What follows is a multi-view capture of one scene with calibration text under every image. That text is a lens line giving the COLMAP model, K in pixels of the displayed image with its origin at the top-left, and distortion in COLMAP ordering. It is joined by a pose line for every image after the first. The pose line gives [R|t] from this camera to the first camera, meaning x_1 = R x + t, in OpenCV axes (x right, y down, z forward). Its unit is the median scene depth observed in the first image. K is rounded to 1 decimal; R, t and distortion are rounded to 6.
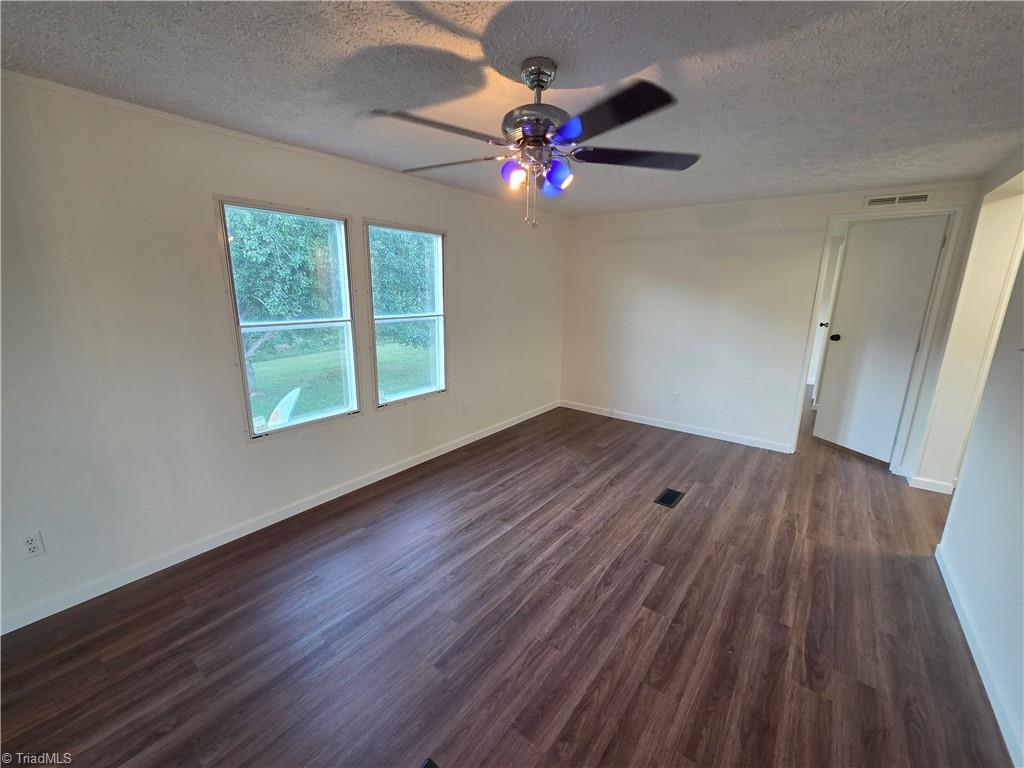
lens RADIAL K [[419.4, 0, 513.0], [0, 419.4, 388.8], [0, 0, 1]] dist [-0.002208, 0.002915]
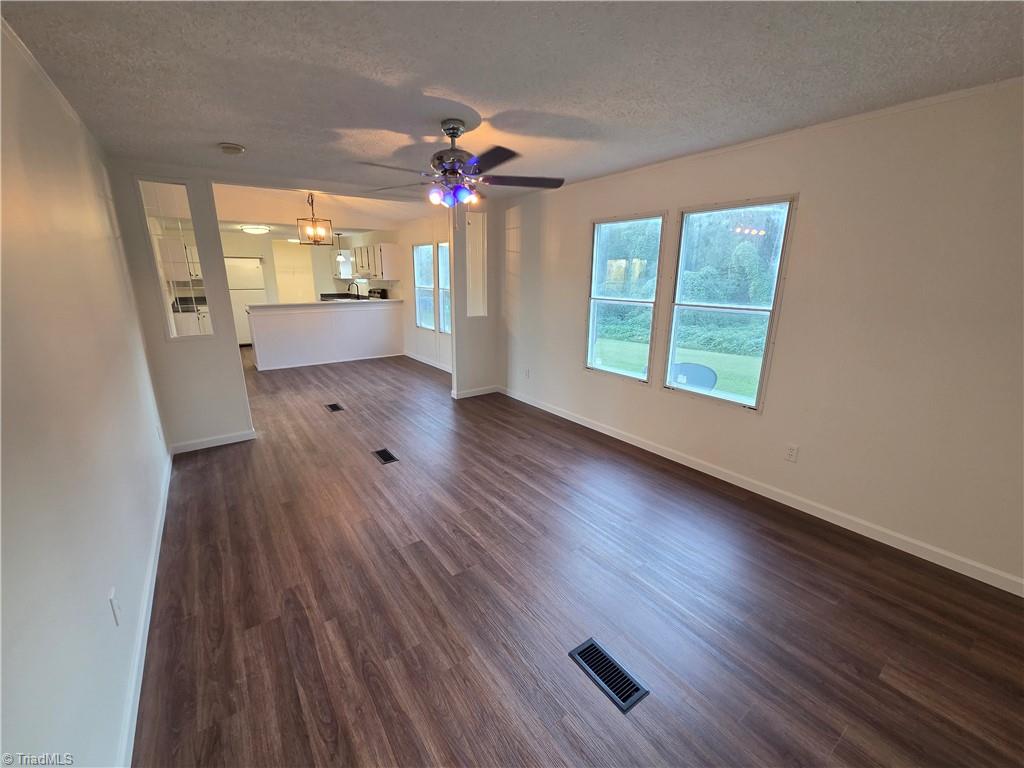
lens RADIAL K [[419.4, 0, 508.3], [0, 419.4, 388.3], [0, 0, 1]] dist [-0.002208, 0.002915]
pose [[-0.295572, 0.236099, -0.925686, 0.966542], [-0.232845, 0.921952, 0.309495, -0.235857], [0.926510, 0.307020, -0.217529, 1.064832]]
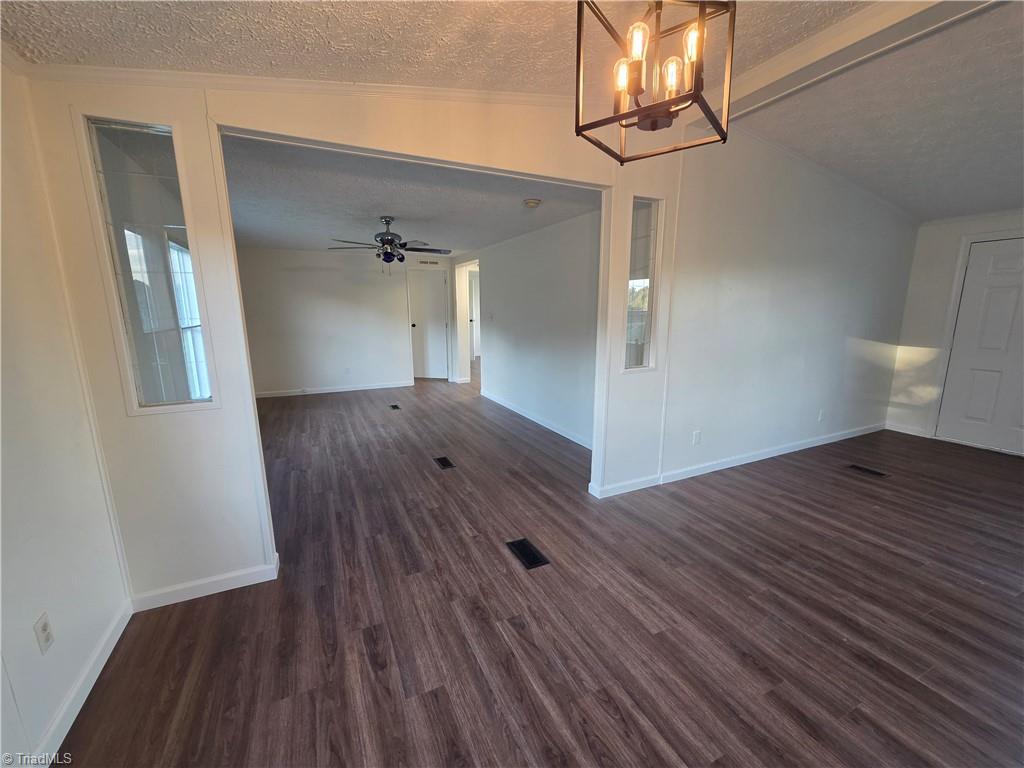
lens RADIAL K [[419.4, 0, 511.2], [0, 419.4, 384.9], [0, 0, 1]] dist [-0.002208, 0.002915]
pose [[0.454908, -0.179794, 0.872200, -1.267362], [0.219646, 0.971802, 0.085767, 0.132297], [-0.863026, 0.152559, 0.481572, -0.502579]]
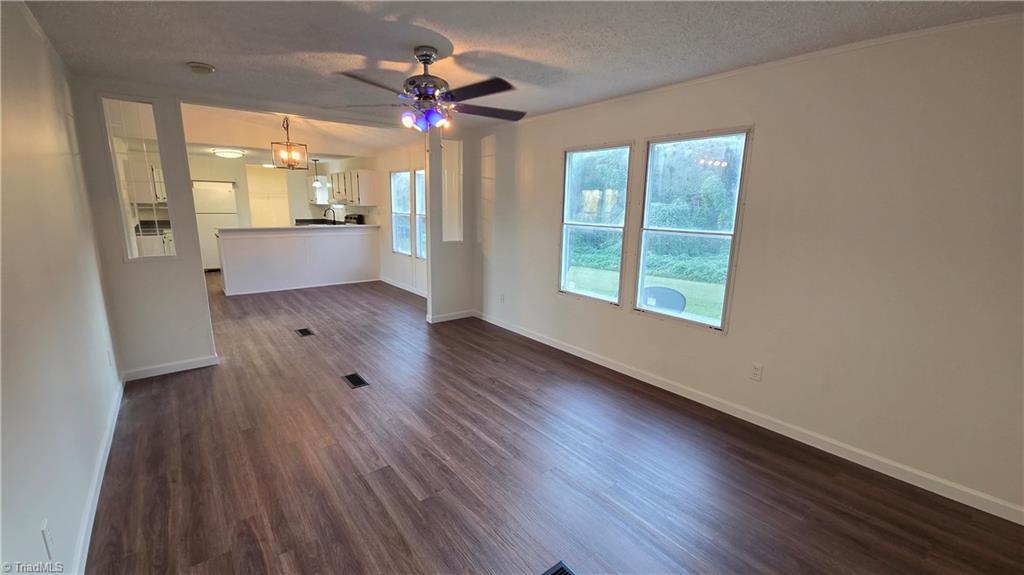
lens RADIAL K [[416.0, 0, 510.7], [0, 416.0, 292.8], [0, 0, 1]] dist [0.010889, -0.003785]
pose [[-0.243719, 0.183155, -0.952394, 0.963347], [-0.247492, 0.937748, 0.243672, -0.222851], [0.937736, 0.295098, -0.183218, 1.087173]]
